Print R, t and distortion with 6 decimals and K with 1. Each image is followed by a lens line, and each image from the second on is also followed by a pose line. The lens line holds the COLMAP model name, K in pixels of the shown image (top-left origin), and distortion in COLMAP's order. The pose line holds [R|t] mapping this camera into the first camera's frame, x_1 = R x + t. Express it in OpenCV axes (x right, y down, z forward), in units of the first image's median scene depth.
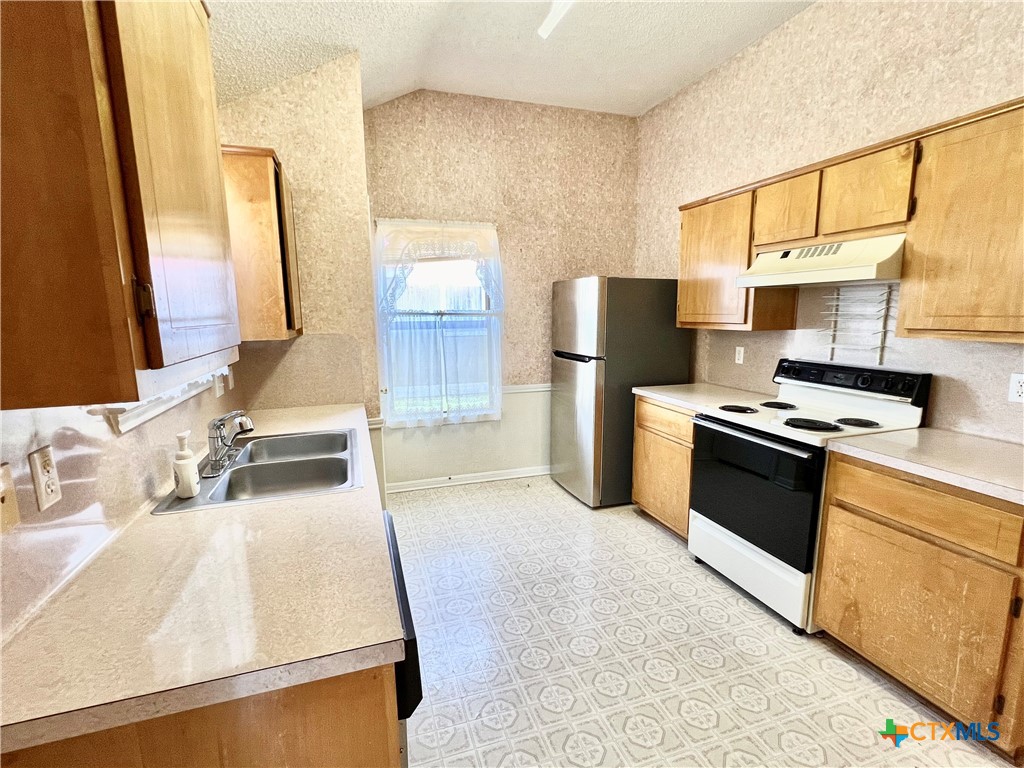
lens RADIAL K [[483.4, 0, 510.5], [0, 483.4, 386.9], [0, 0, 1]] dist [-0.003729, 0.001633]
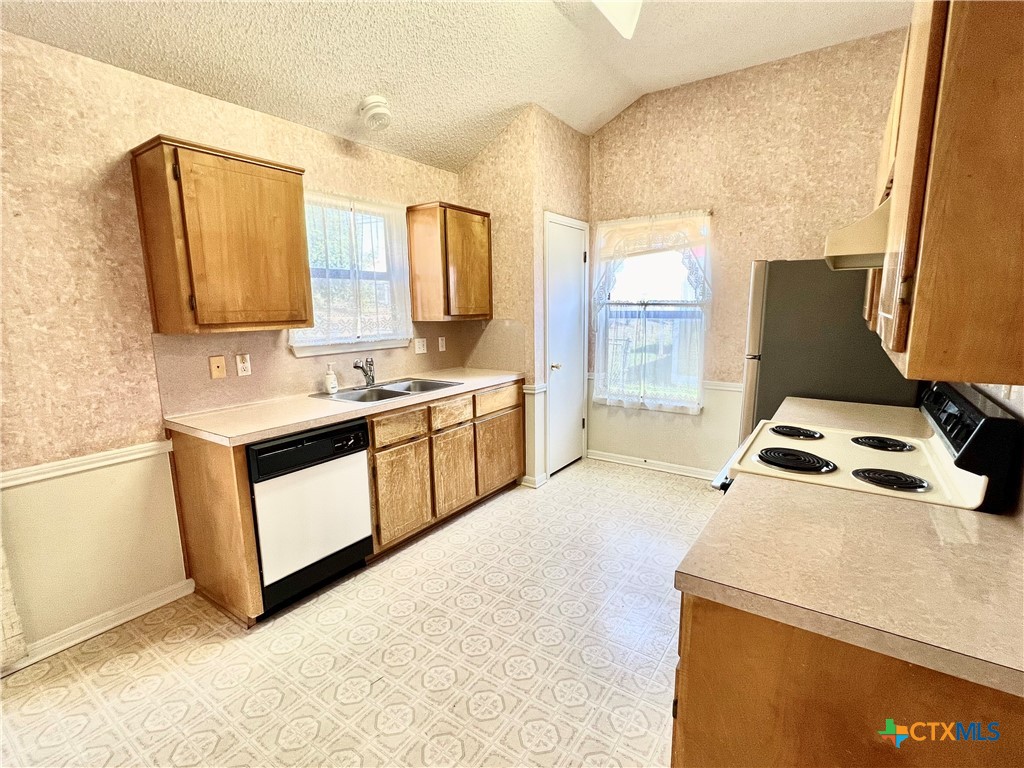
lens RADIAL K [[483.4, 0, 512.1], [0, 483.4, 386.1], [0, 0, 1]] dist [-0.003729, 0.001633]
pose [[0.608742, 0.134707, -0.781848, 0.534174], [-0.117110, 0.989941, 0.079379, -0.023118], [0.784677, 0.043241, 0.618395, 0.123649]]
